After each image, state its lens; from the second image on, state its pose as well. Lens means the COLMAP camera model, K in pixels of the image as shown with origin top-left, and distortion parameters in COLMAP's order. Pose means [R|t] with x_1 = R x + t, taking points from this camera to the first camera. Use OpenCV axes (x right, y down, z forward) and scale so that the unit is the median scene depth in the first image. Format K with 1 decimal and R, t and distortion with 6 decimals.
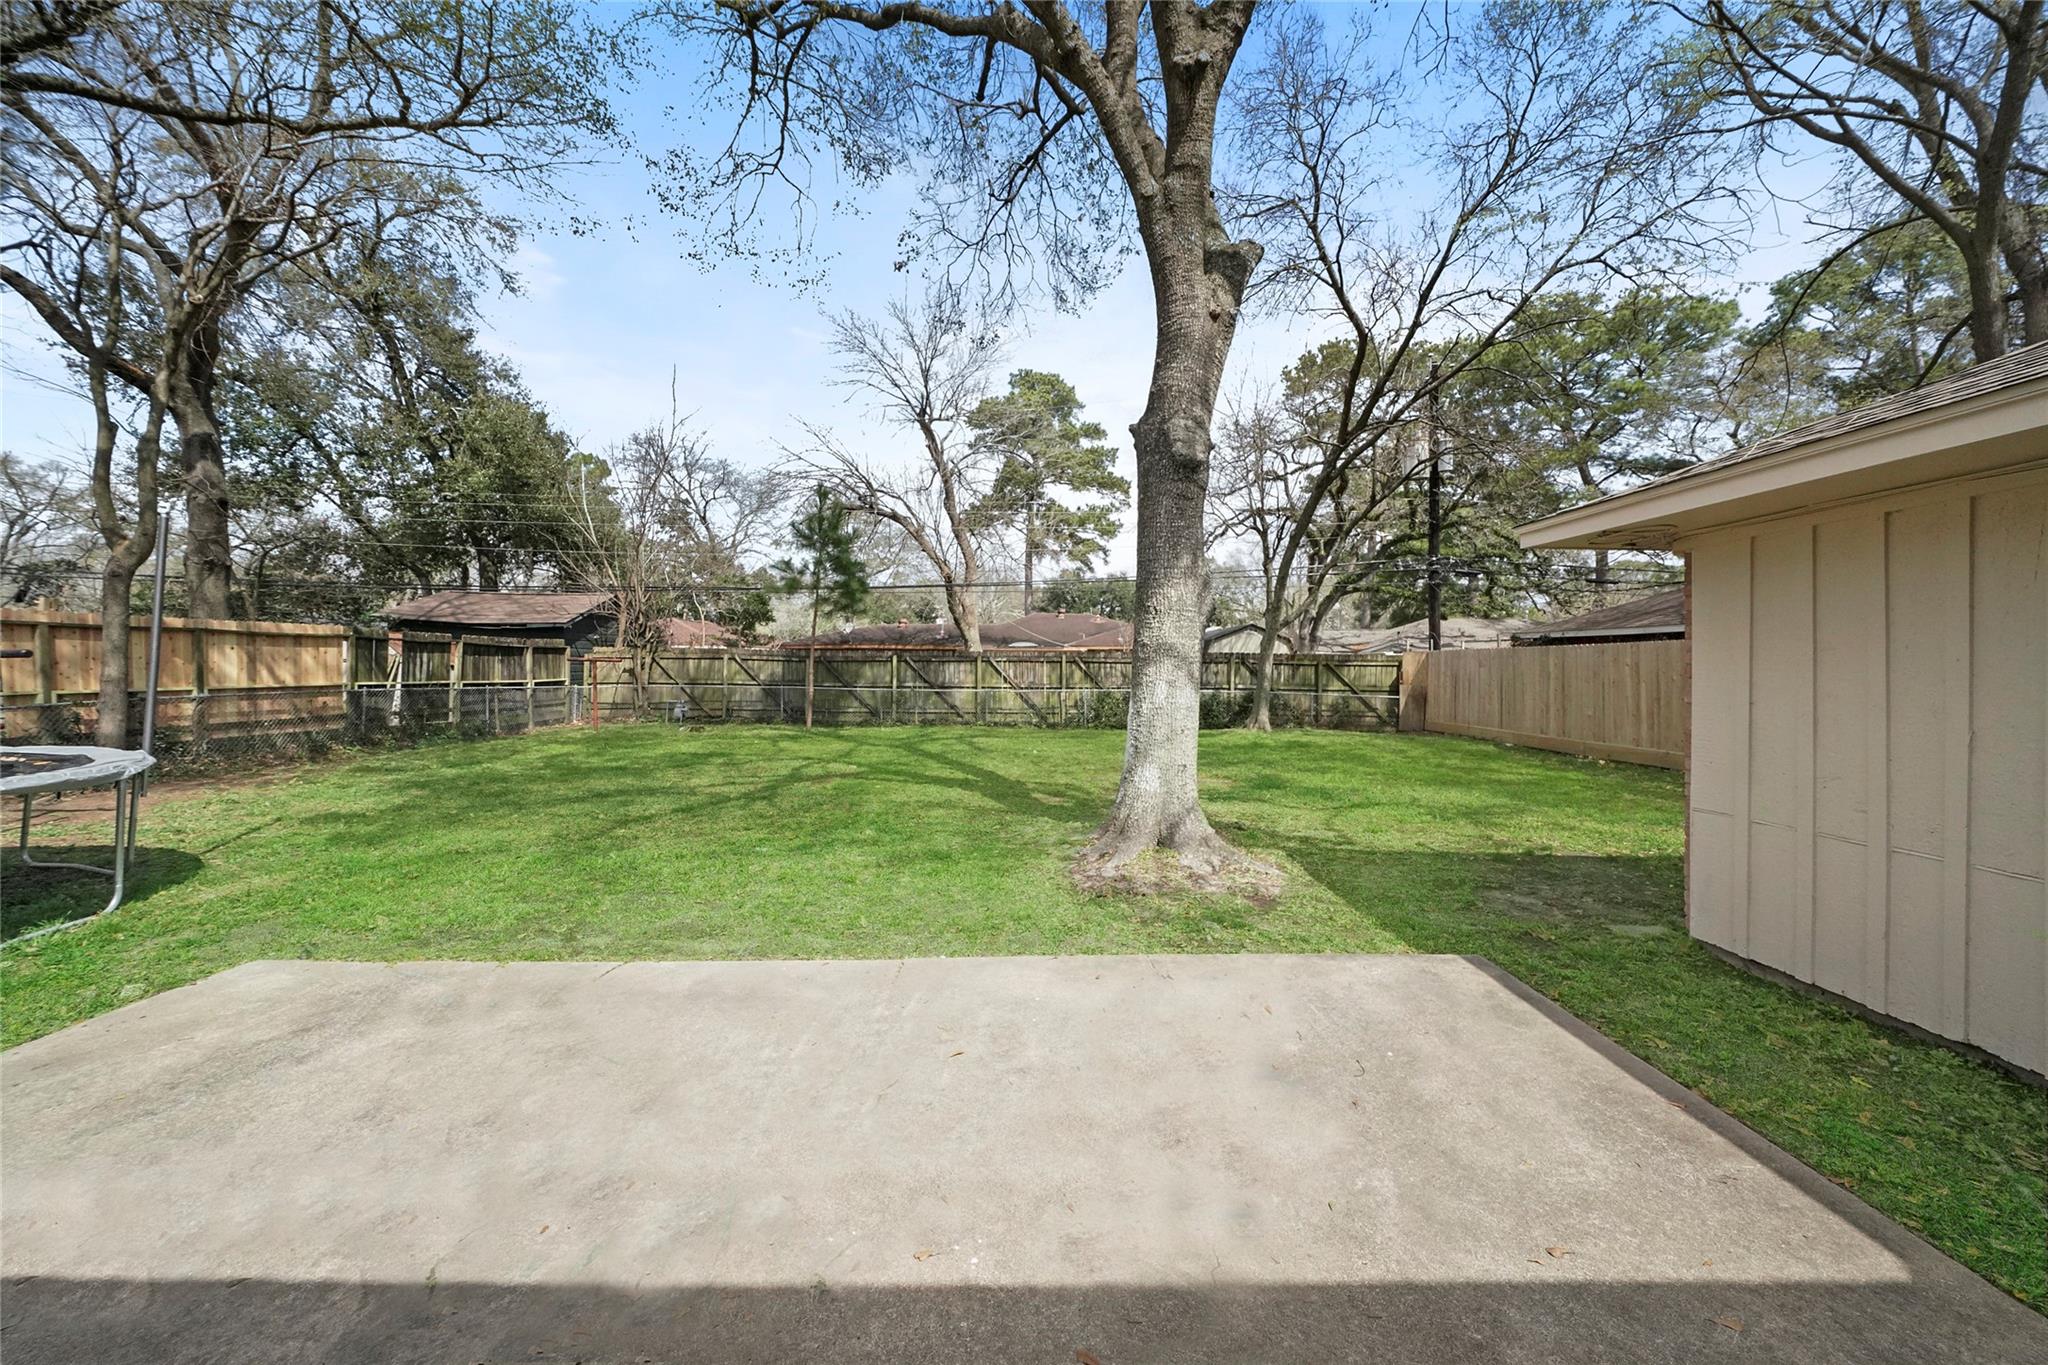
lens RADIAL K [[713.4, 0, 1019.6], [0, 713.4, 664.6], [0, 0, 1]] dist [0.018118, -0.000071]
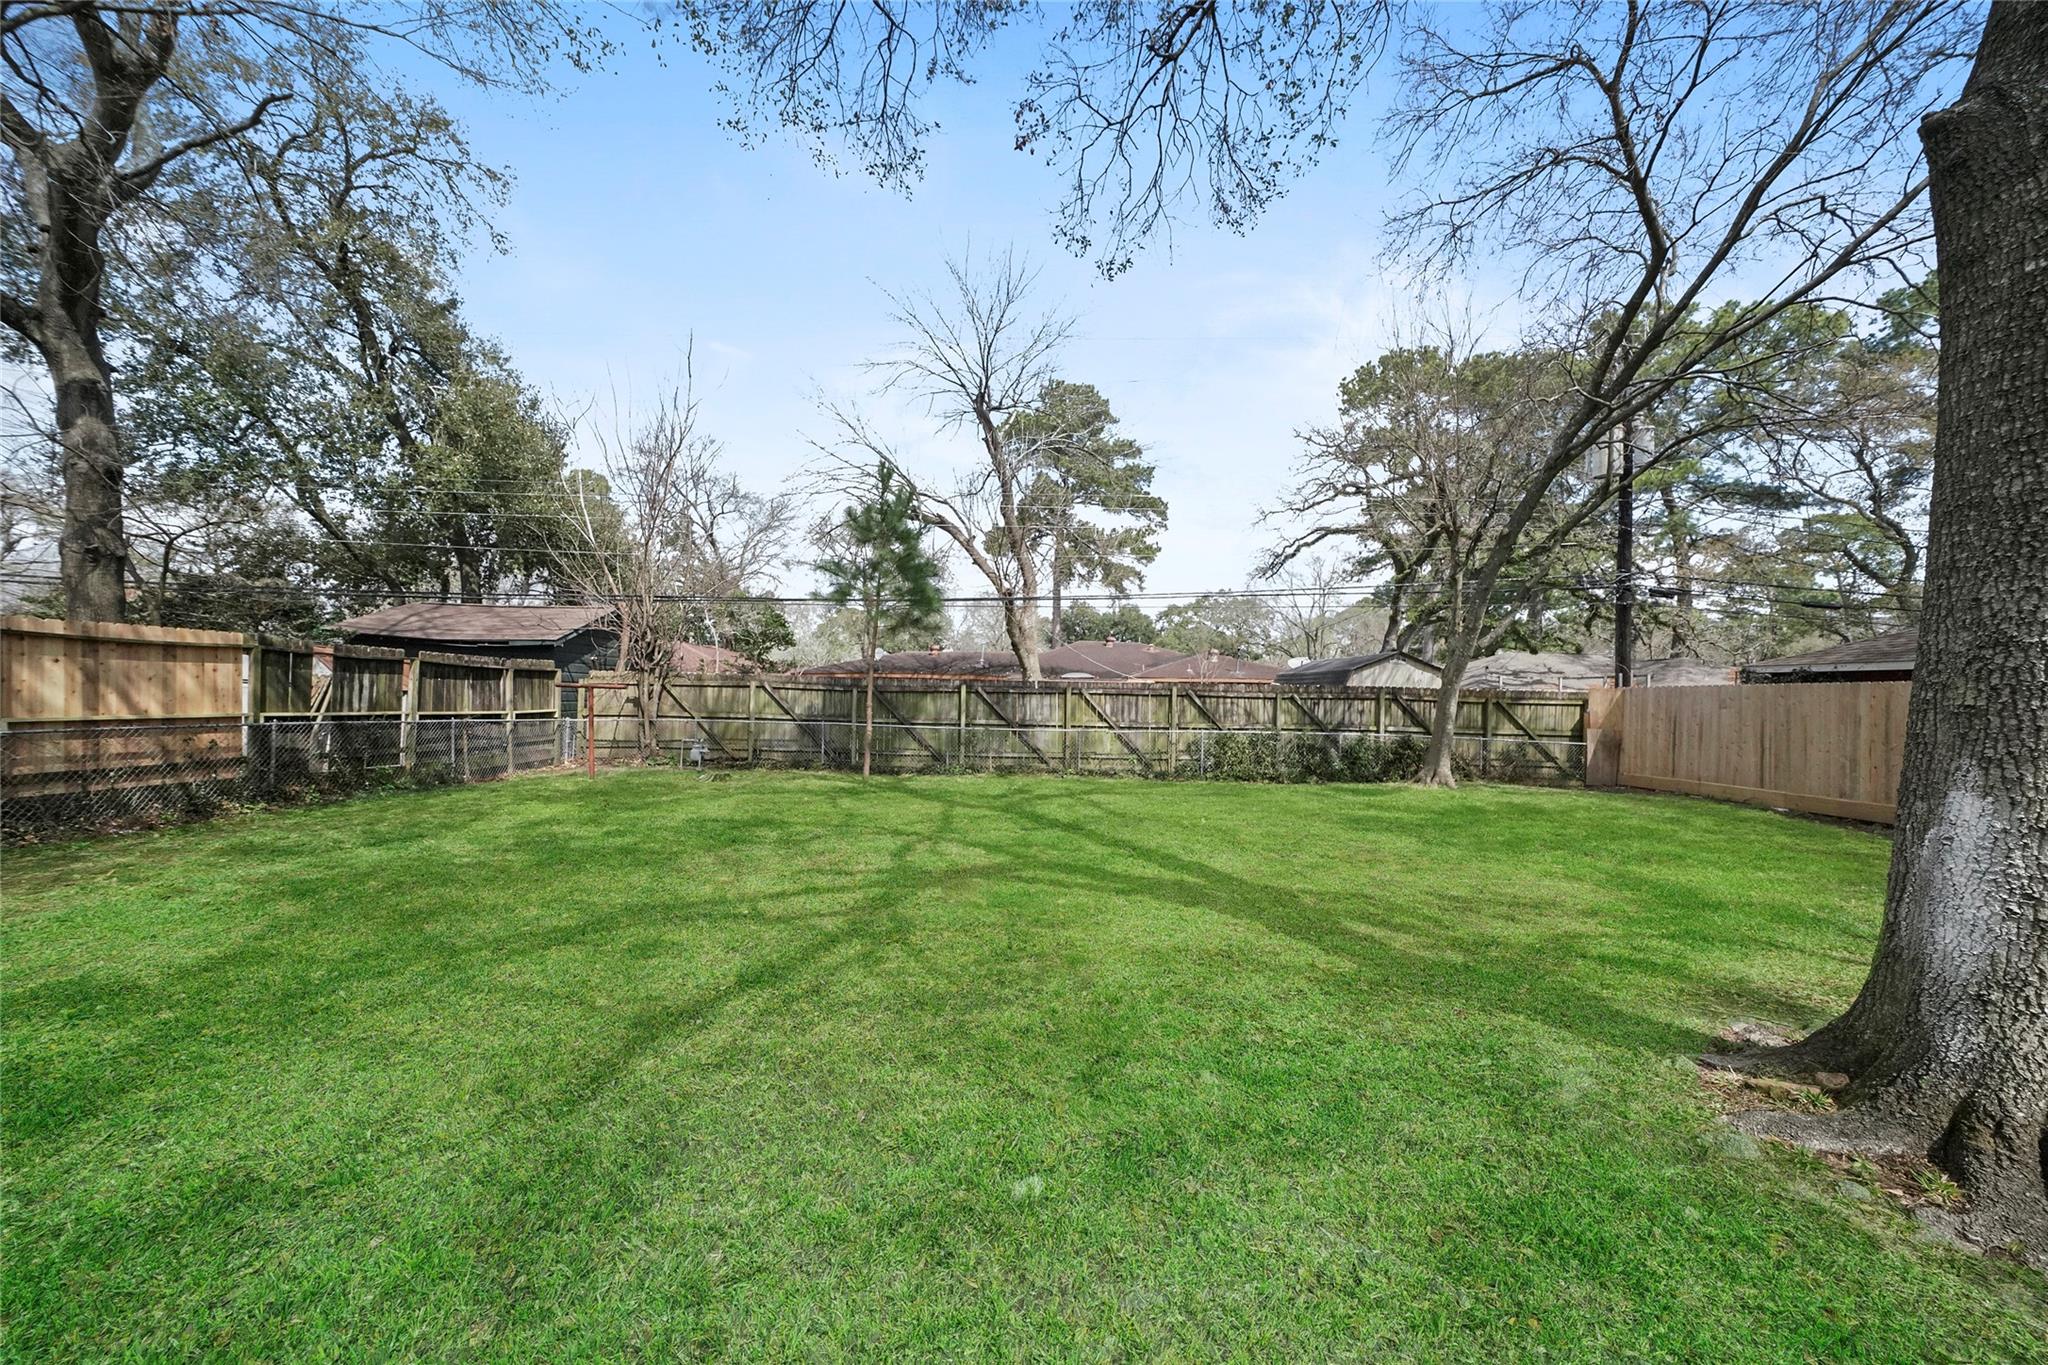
lens RADIAL K [[716.3, 0, 1017.4], [0, 716.3, 699.8], [0, 0, 1]] dist [-0.004266, 0.000103]
pose [[0.999929, 0.011552, 0.002943, -0.116751], [-0.011559, 0.999930, 0.002531, 0.000857], [-0.002914, -0.002565, 0.999992, 0.197415]]
